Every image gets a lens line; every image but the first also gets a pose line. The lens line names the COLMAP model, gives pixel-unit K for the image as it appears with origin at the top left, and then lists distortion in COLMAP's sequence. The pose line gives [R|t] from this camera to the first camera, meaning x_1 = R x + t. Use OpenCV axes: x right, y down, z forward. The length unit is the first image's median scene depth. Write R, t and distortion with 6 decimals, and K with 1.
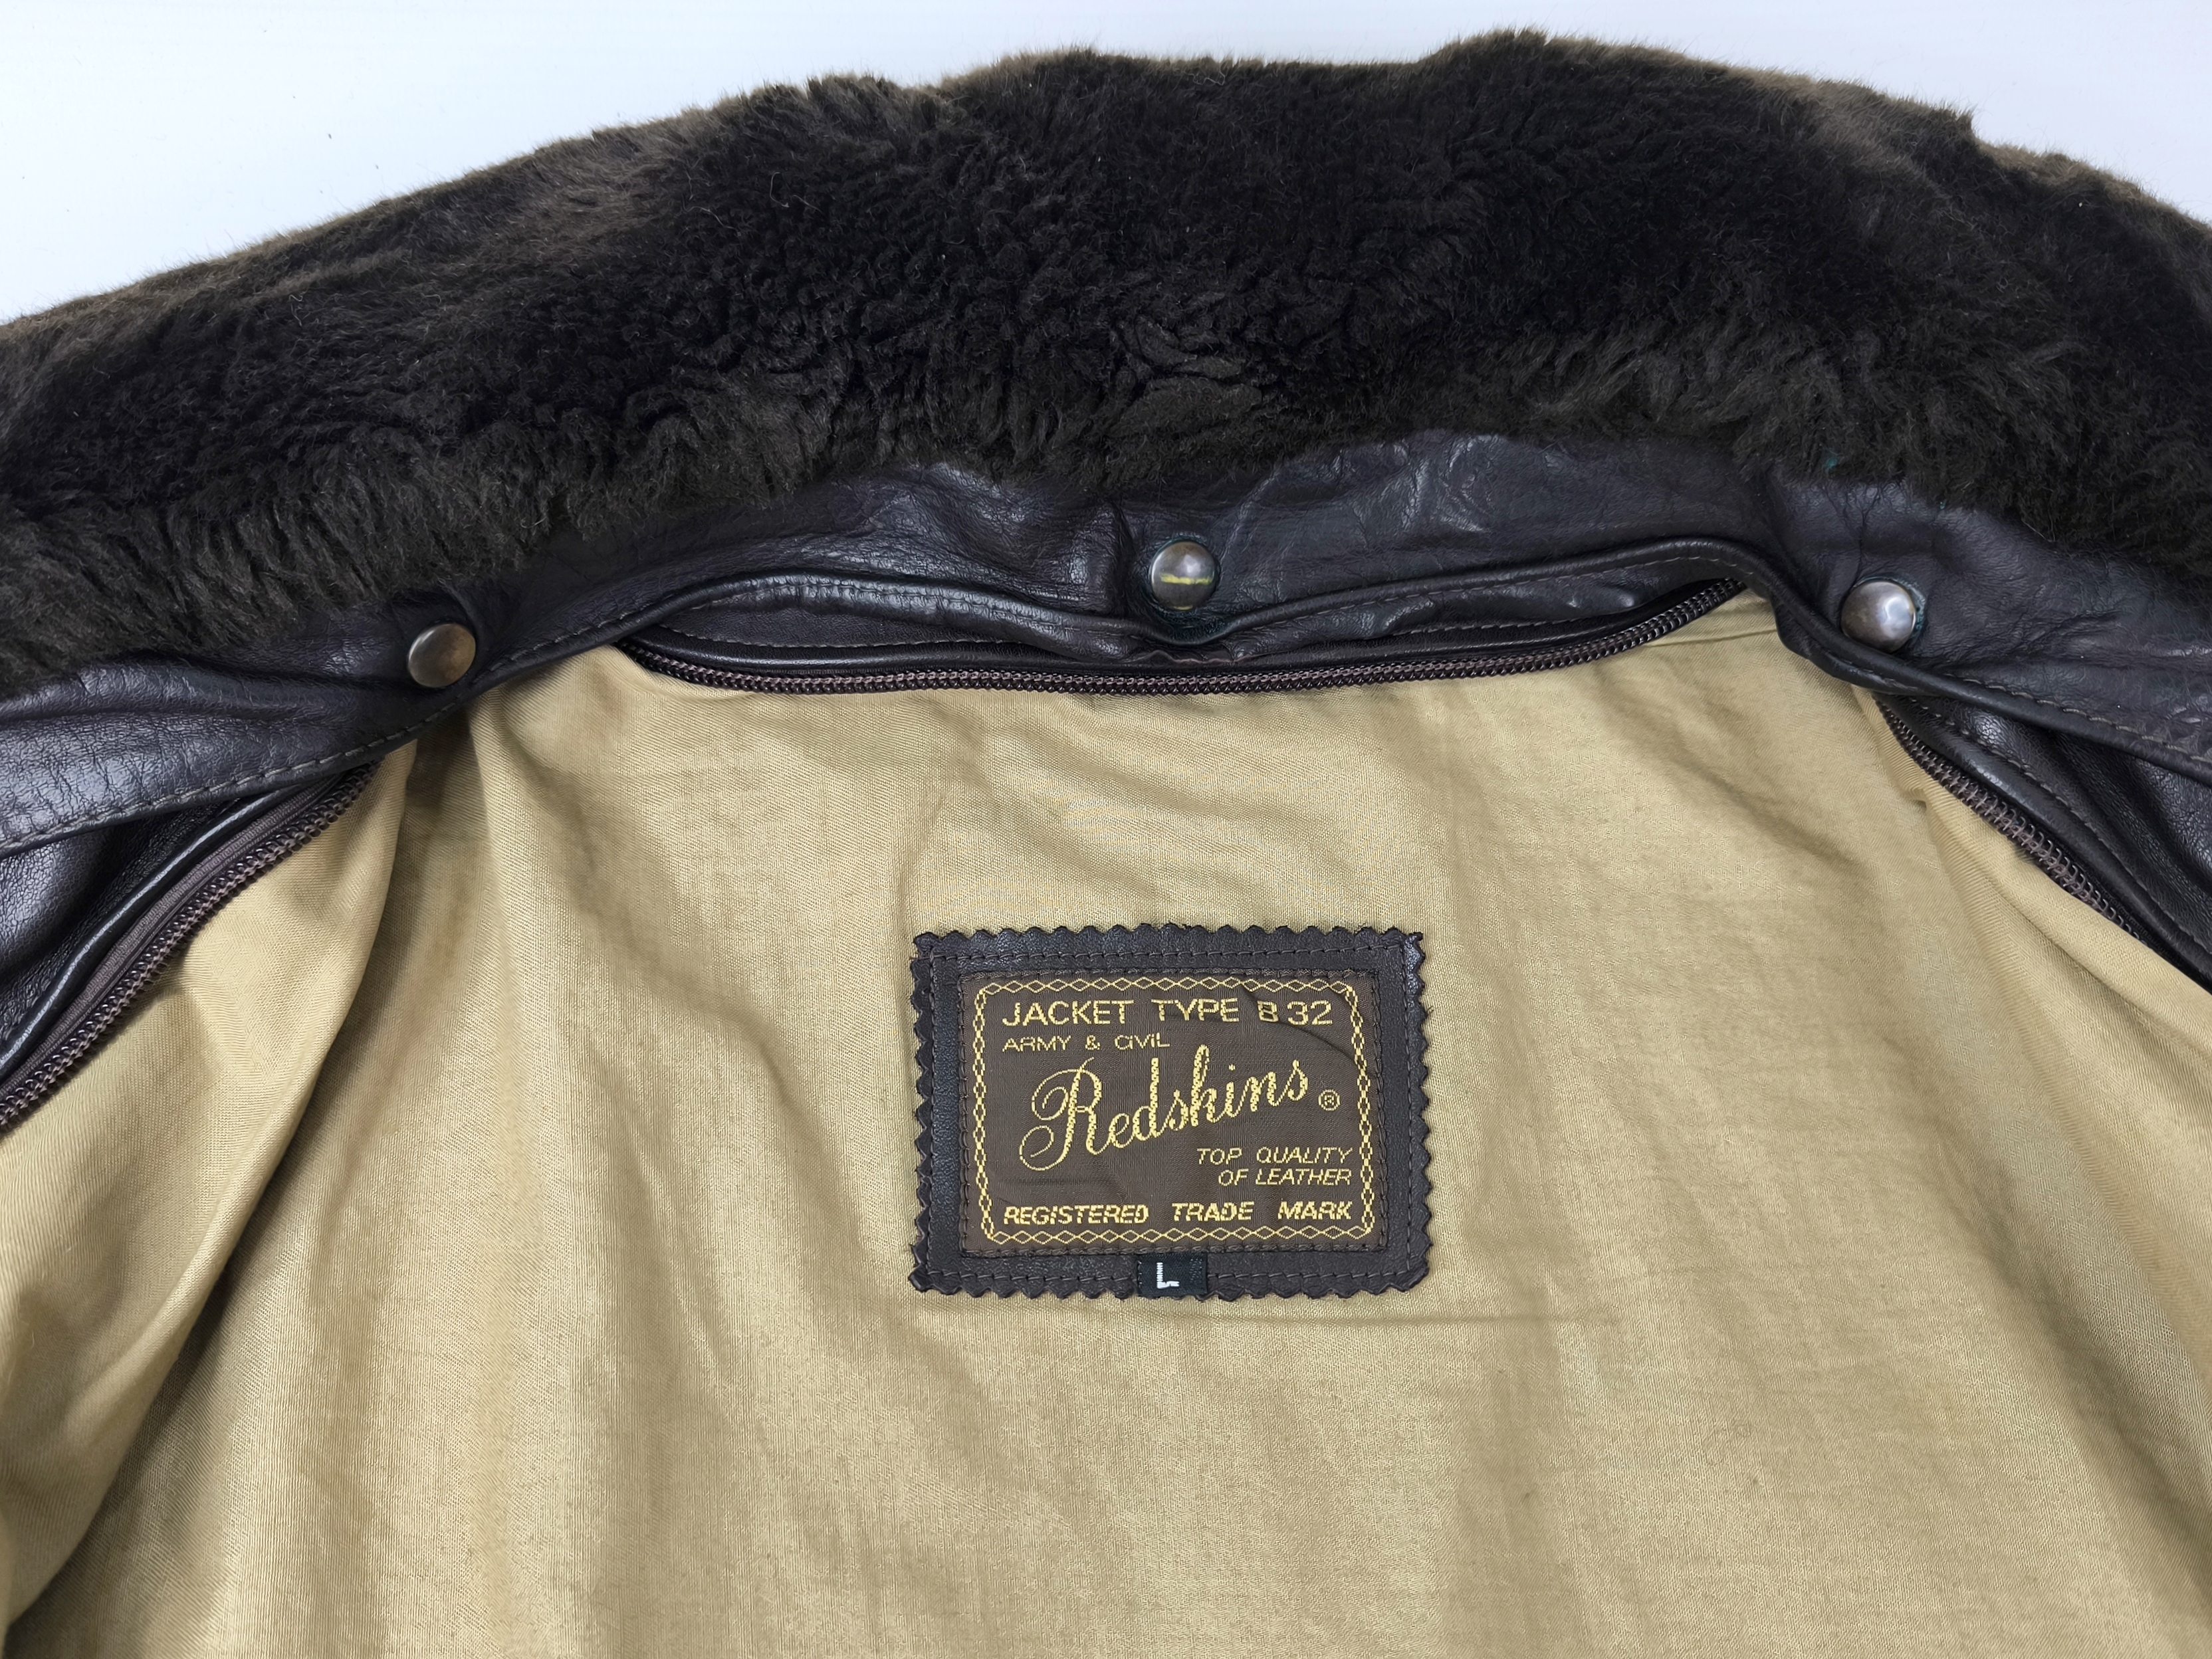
lens RADIAL K [[1682.1, 0, 1106.0], [0, 1682.1, 829.5], [0, 0, 1]] dist [0.003798, -0.046013]
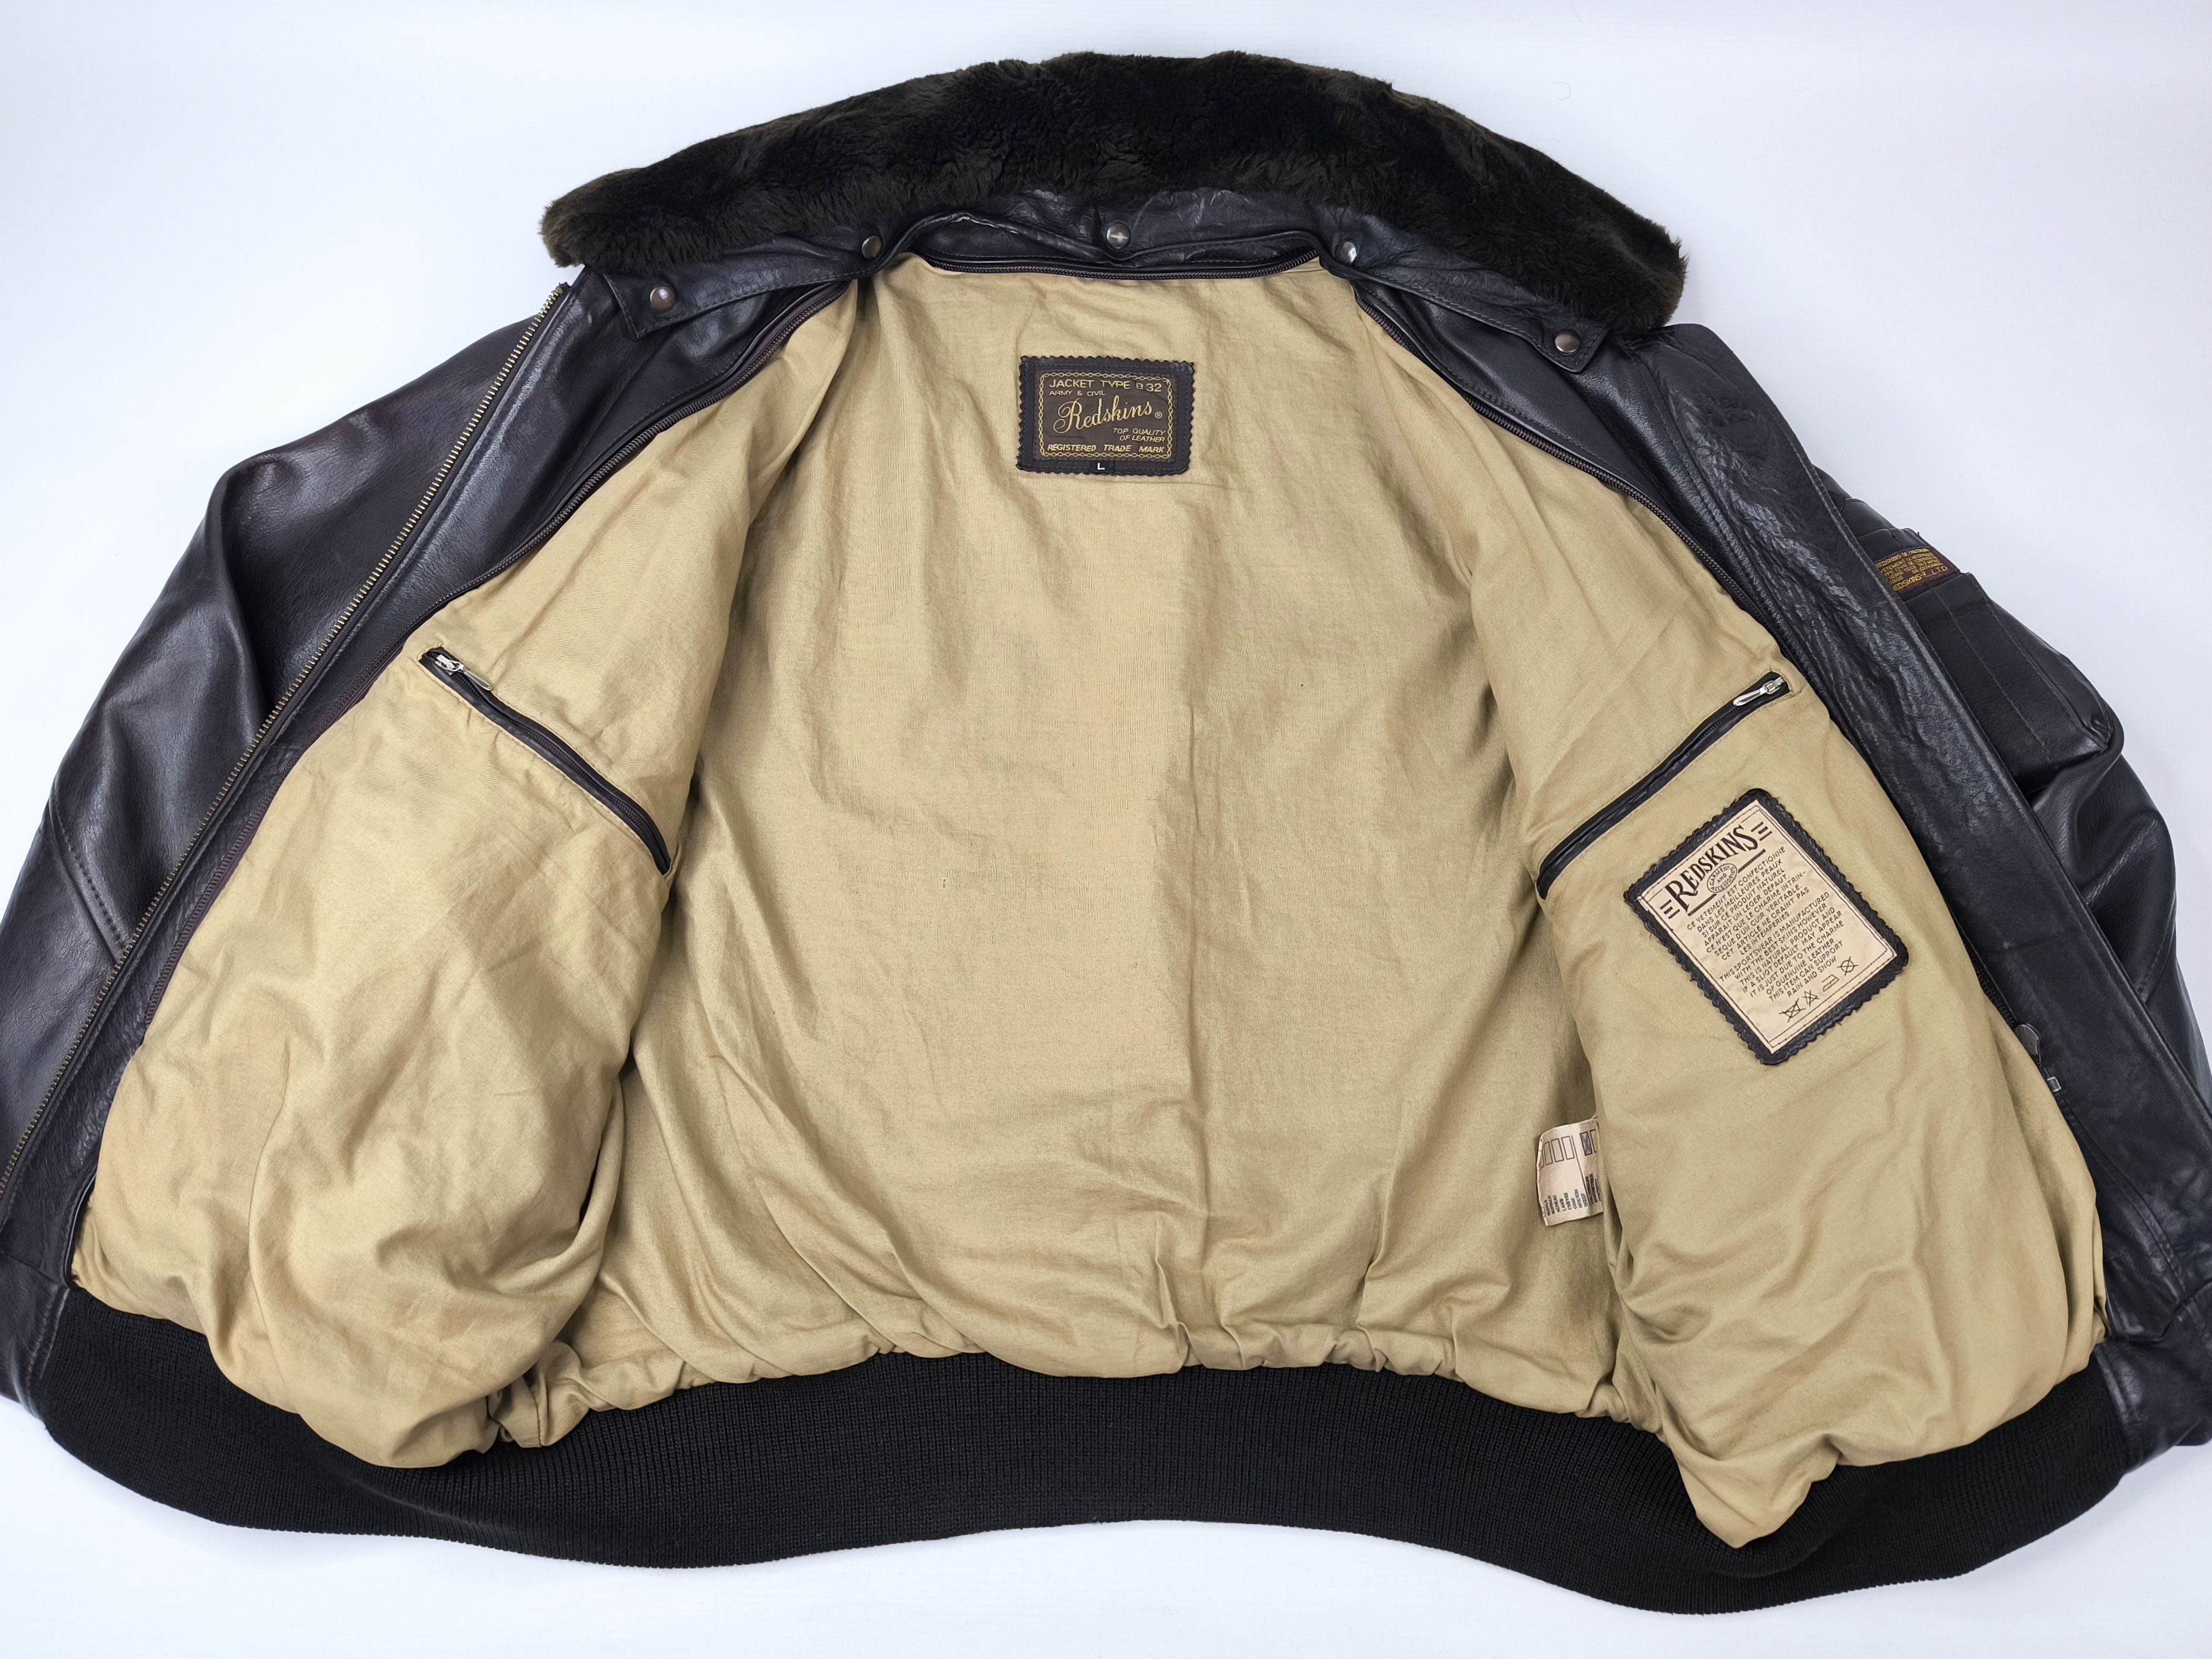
lens RADIAL K [[1682.1, 0, 1106.0], [0, 1682.1, 829.5], [0, 0, 1]] dist [0.003798, -0.046013]
pose [[0.999124, 0.040054, -0.012105, 0.105564], [-0.039285, 0.997532, 0.058202, 0.724699], [0.014406, -0.057675, 0.998231, -2.017870]]
